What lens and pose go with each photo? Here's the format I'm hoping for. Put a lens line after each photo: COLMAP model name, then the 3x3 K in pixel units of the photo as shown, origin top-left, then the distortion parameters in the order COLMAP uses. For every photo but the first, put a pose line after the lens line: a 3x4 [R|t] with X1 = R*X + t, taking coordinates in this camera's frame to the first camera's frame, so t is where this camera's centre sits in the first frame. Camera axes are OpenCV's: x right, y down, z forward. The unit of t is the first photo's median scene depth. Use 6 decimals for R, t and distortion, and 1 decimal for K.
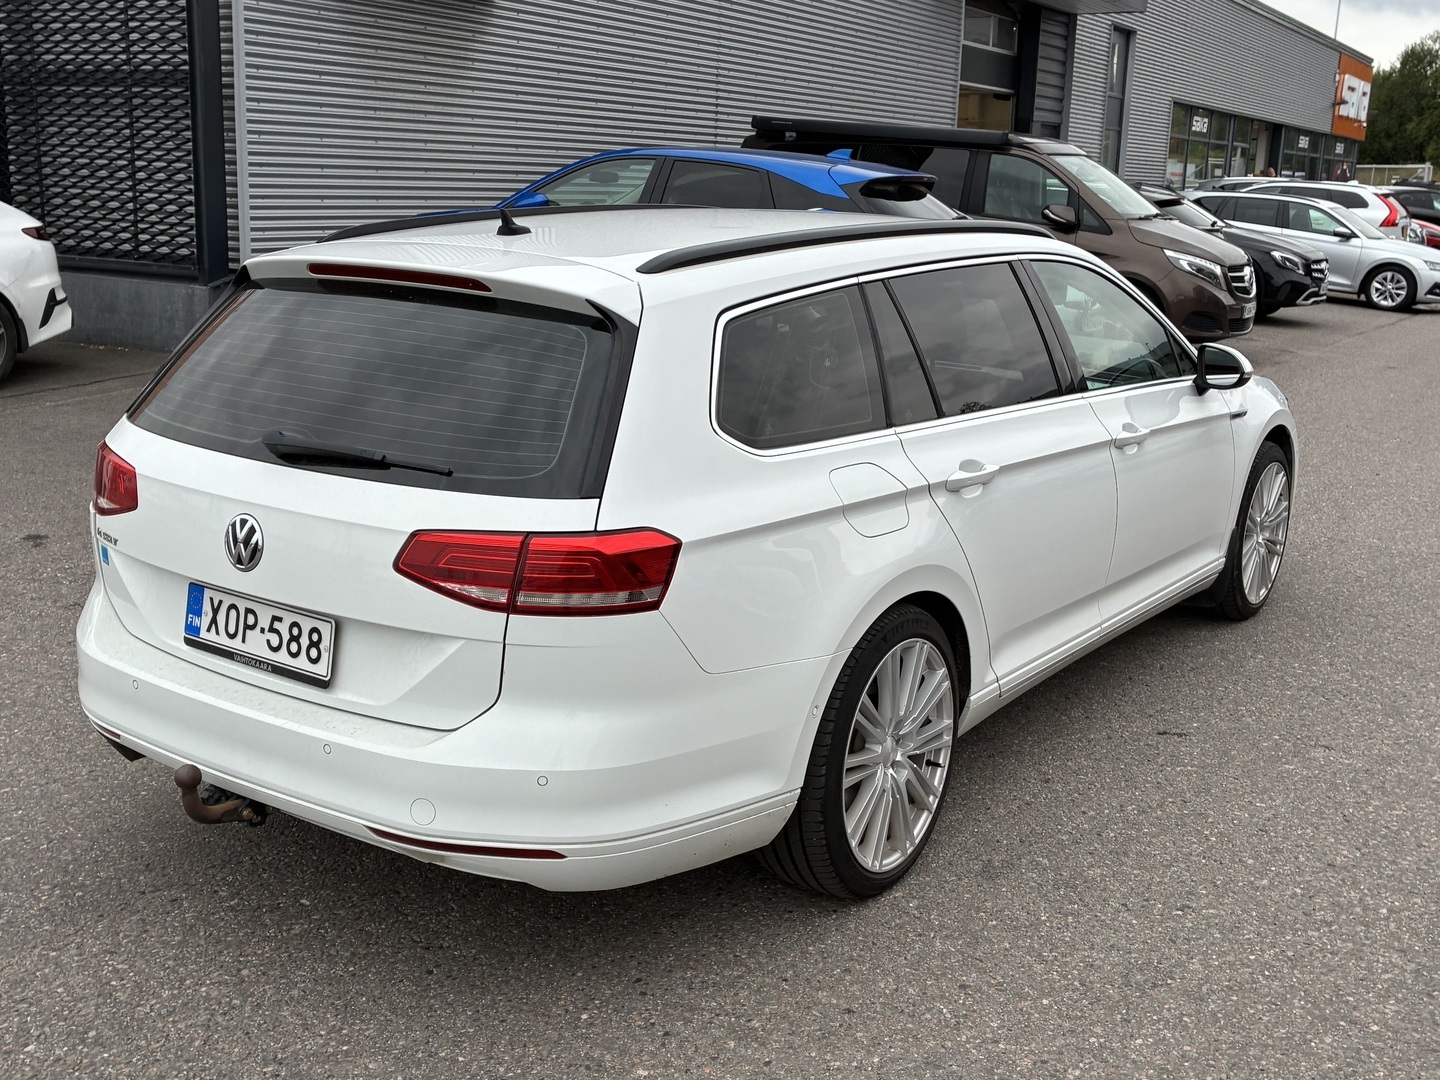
lens RADIAL K [[1589.7, 0, 720.0], [0, 1589.7, 540.0], [0, 0, 1]] dist [0.000487, 0.053283]
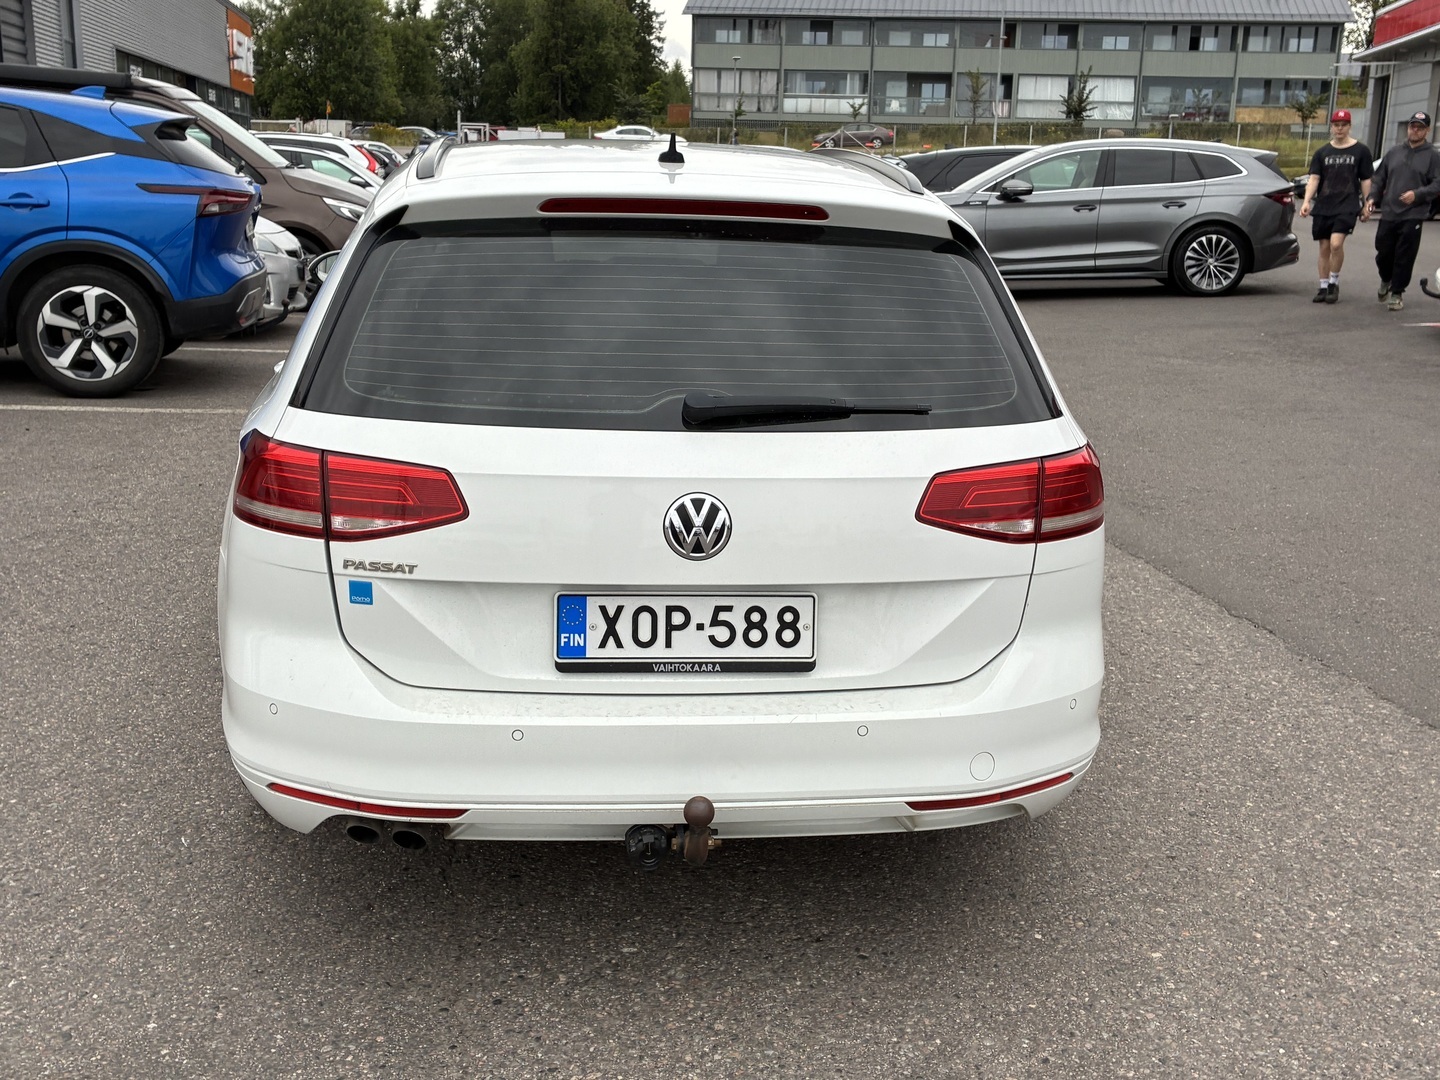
lens RADIAL K [[1551.4, 0, 720.0], [0, 1551.4, 540.0], [0, 0, 1]] dist [0.065258, -0.023819]
pose [[0.747308, -0.166556, 0.643265, -0.804230], [0.147400, 0.985510, 0.083931, -0.057628], [-0.647923, 0.032095, 0.761030, 0.351988]]
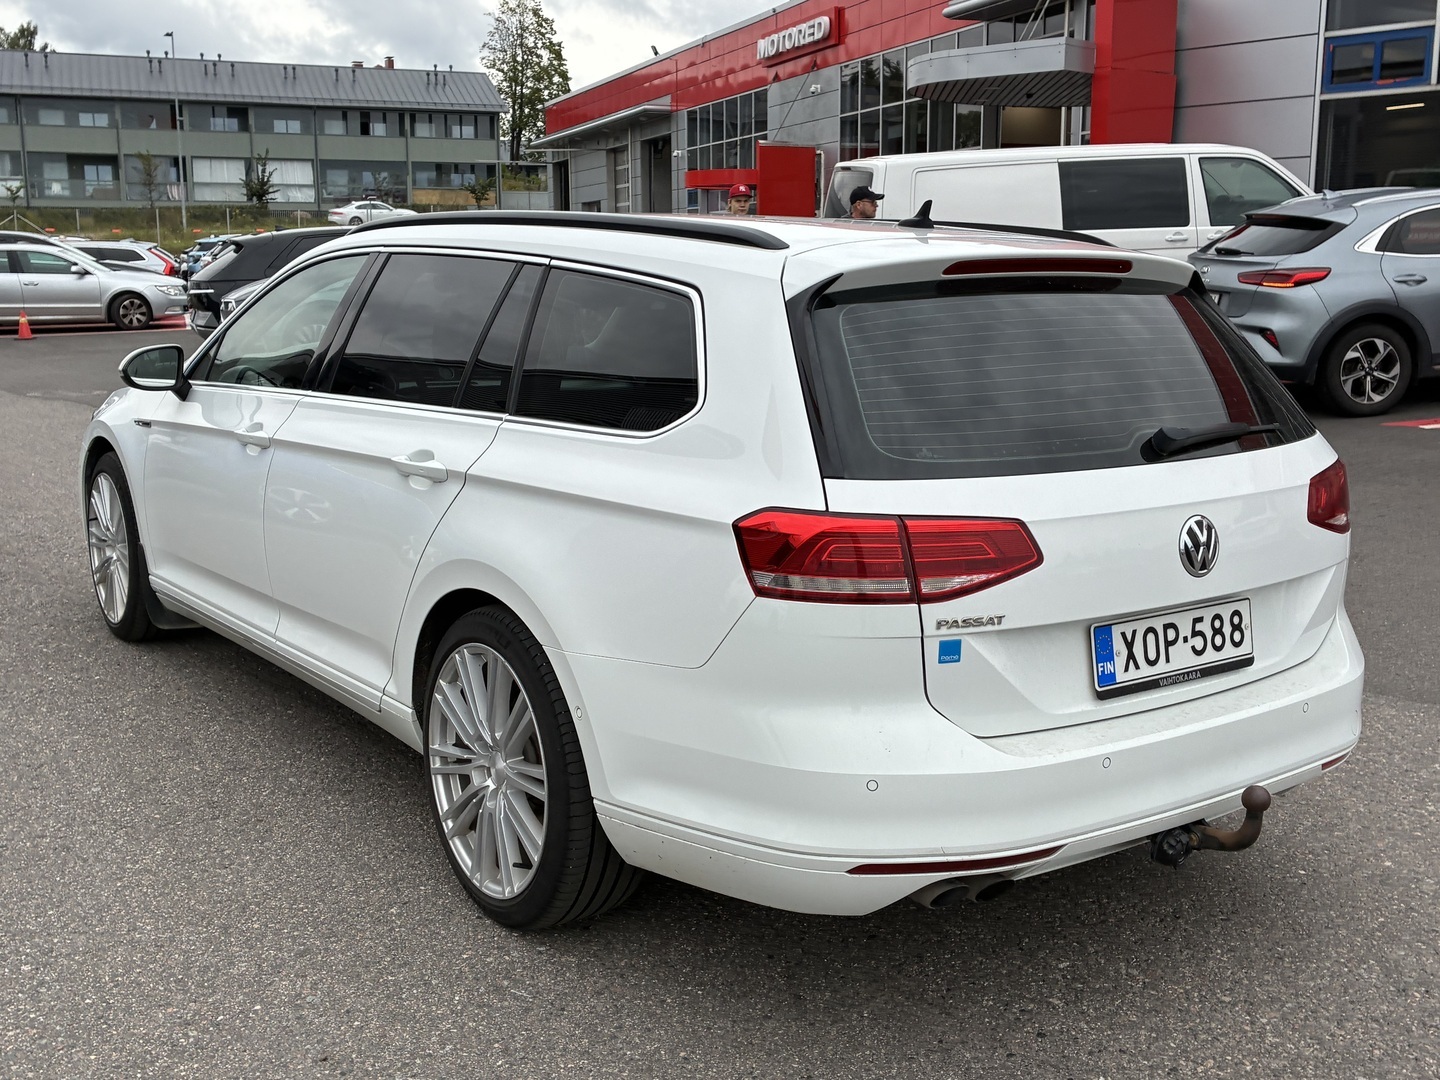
lens RADIAL K [[1589.7, 0, 720.0], [0, 1589.7, 540.0], [0, 0, 1]] dist [0.000487, 0.053283]
pose [[0.330026, -0.198335, 0.922901, -1.222124], [0.227846, 0.965508, 0.126015, -0.178935], [-0.916062, 0.168691, 0.363833, 0.893732]]
